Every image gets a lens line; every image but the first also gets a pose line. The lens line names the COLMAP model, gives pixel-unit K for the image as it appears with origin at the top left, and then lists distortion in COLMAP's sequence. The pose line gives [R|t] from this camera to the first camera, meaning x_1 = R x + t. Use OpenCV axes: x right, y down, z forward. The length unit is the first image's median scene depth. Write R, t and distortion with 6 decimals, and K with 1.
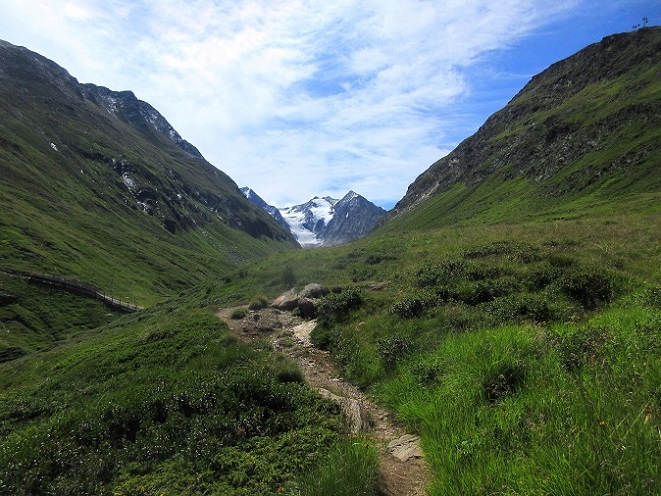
lens RADIAL K [[480.1, 0, 329.7], [0, 480.1, 247.7], [0, 0, 1]] dist [0.000996, -0.005545]
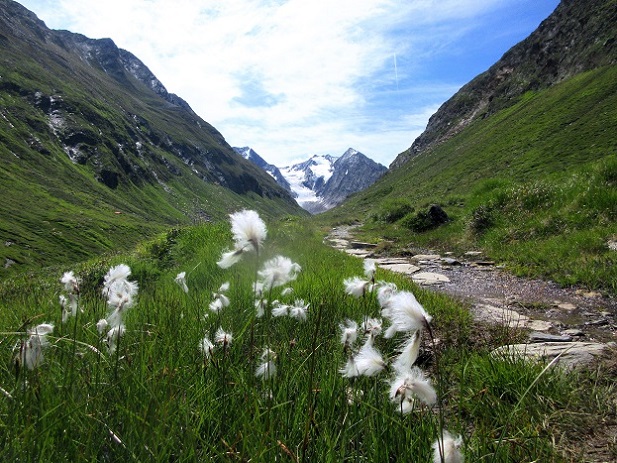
lens RADIAL K [[448.2, 0, 309.5], [0, 448.2, 233.0], [0, 0, 1]] dist [0.000996, -0.005545]
pose [[0.998753, -0.012443, -0.048343, 0.005765], [0.015352, 0.998063, 0.060286, 0.000851], [0.047499, -0.060953, 0.997010, 0.131895]]
